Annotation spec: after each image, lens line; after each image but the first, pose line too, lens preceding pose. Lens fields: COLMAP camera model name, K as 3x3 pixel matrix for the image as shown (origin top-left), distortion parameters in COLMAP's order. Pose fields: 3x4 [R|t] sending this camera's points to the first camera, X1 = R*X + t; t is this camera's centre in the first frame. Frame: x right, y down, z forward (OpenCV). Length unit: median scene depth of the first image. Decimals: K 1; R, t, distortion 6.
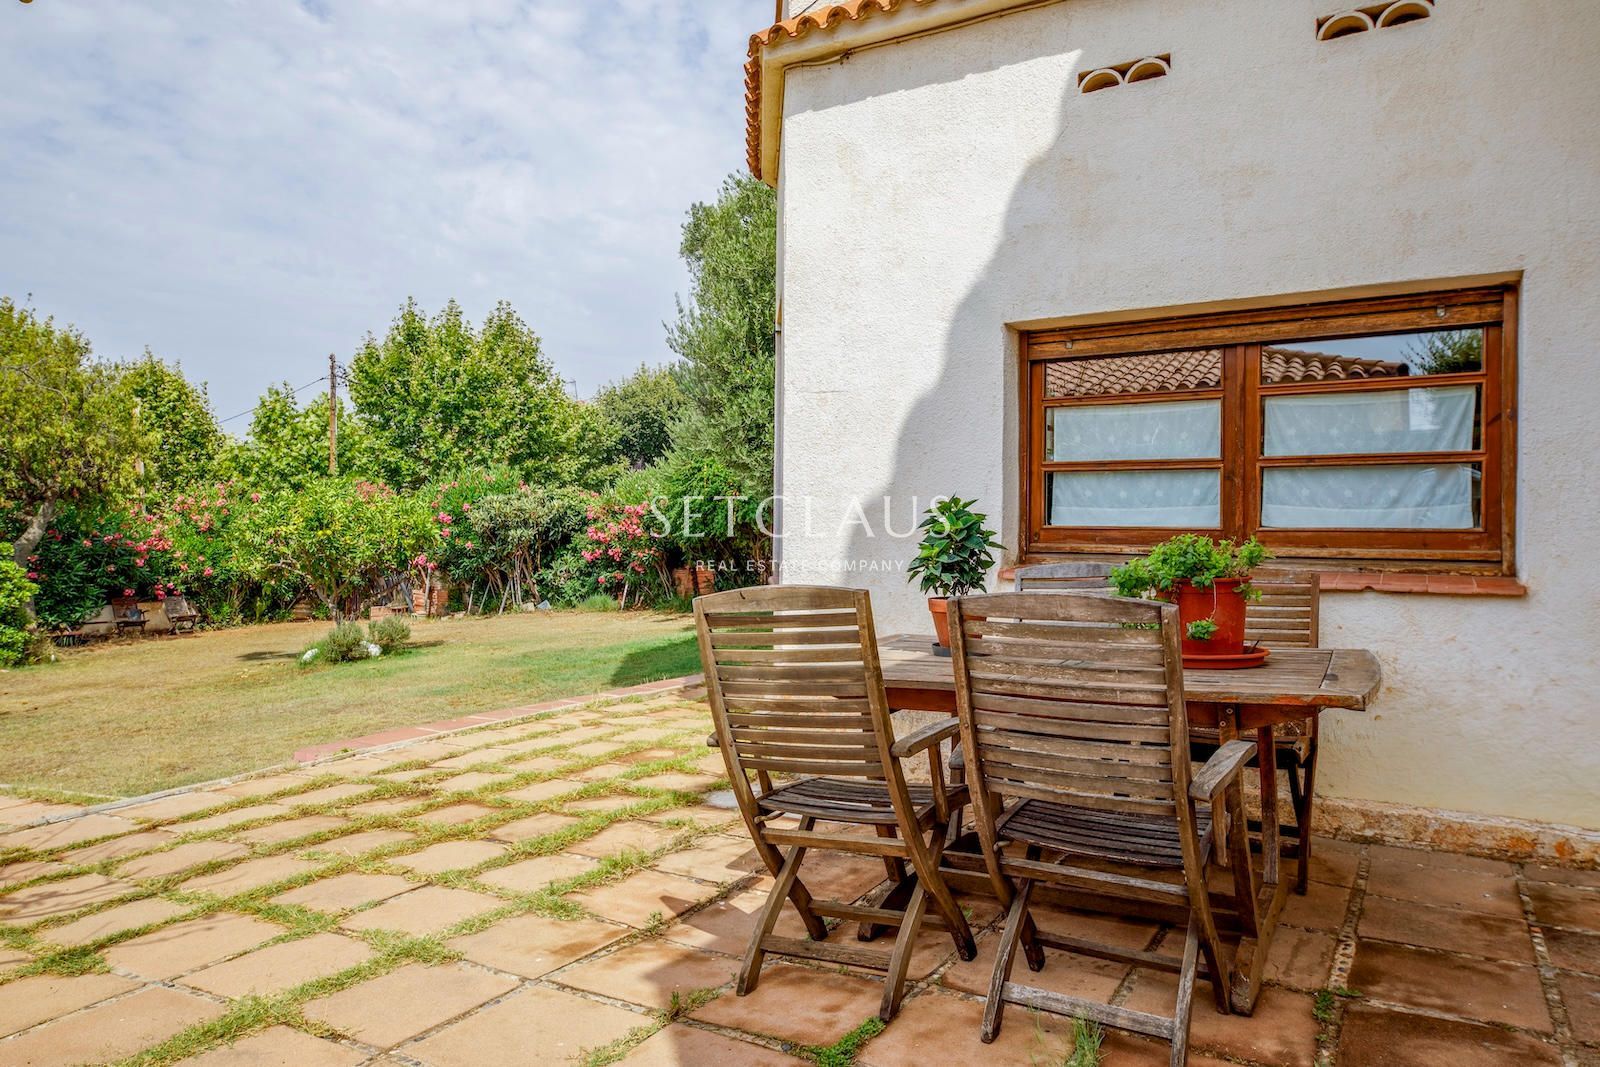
lens RADIAL K [[945.2, 0, 813.7], [0, 945.2, 537.5], [0, 0, 1]] dist [0.000104, -0.001545]
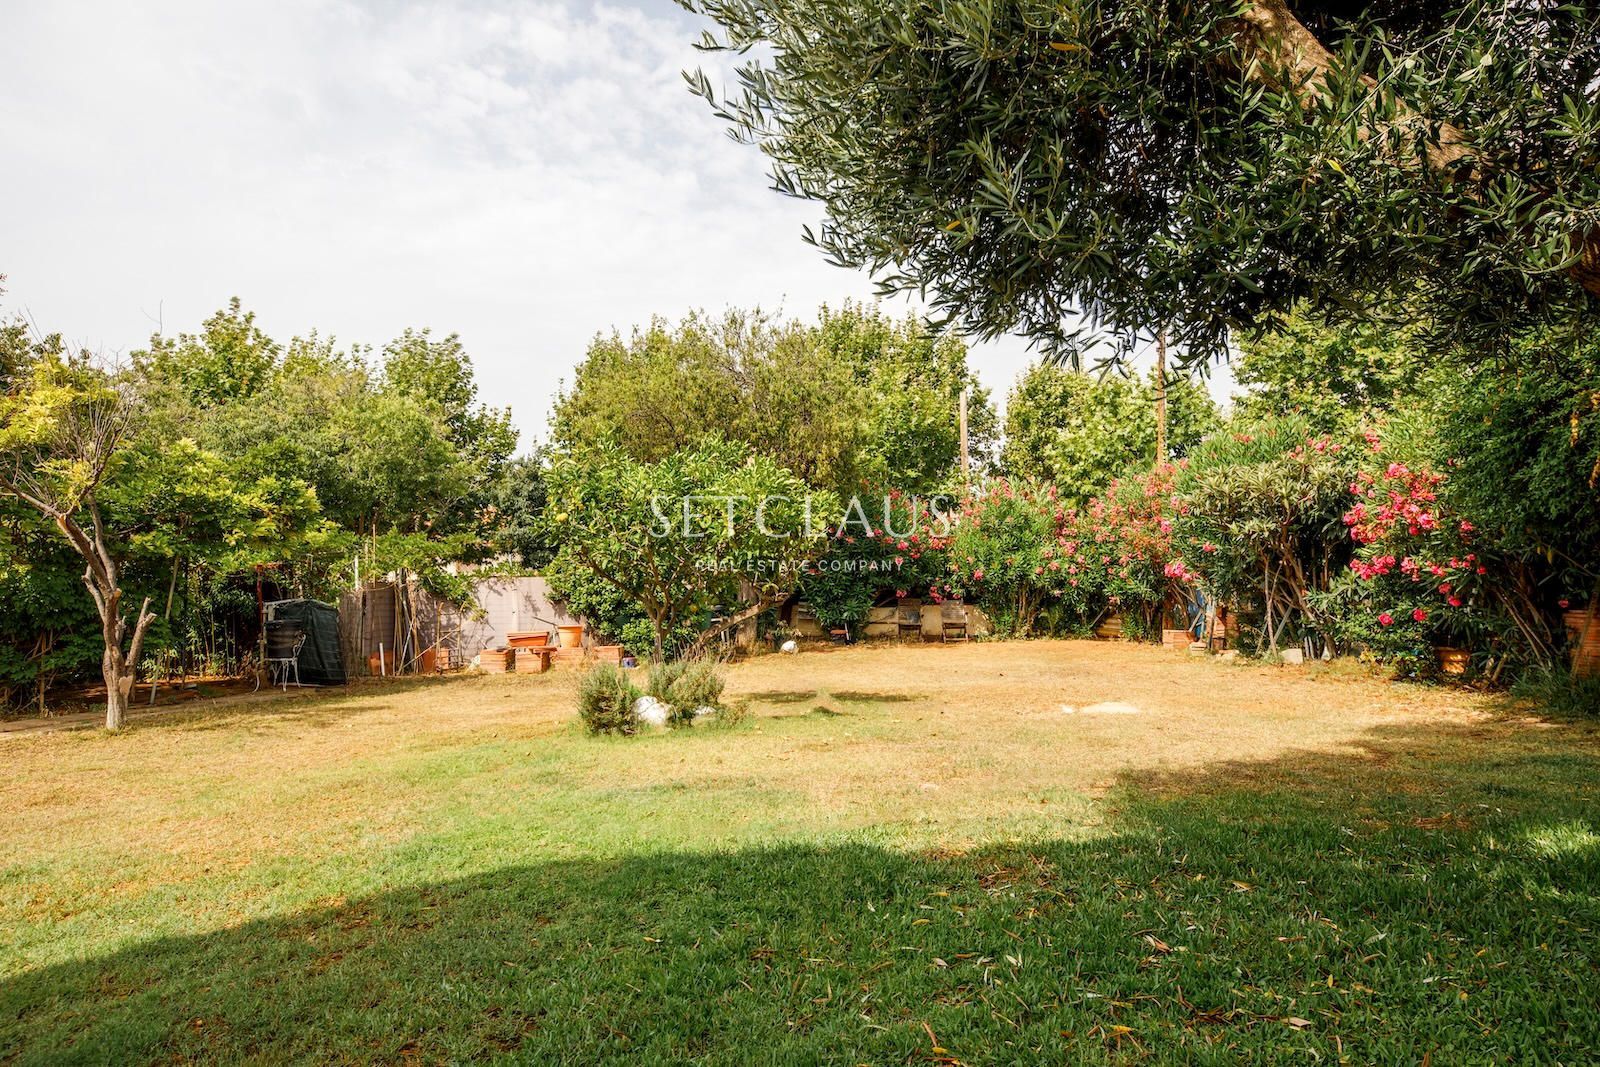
lens RADIAL K [[945.2, 0, 797.5], [0, 945.2, 532.5], [0, 0, 1]] dist [0.000104, -0.001545]
pose [[0.455291, -0.005720, -0.890324, 0.059955], [-0.000885, 0.999976, -0.006877, 0.004098], [0.890342, 0.003919, 0.455275, 0.463615]]
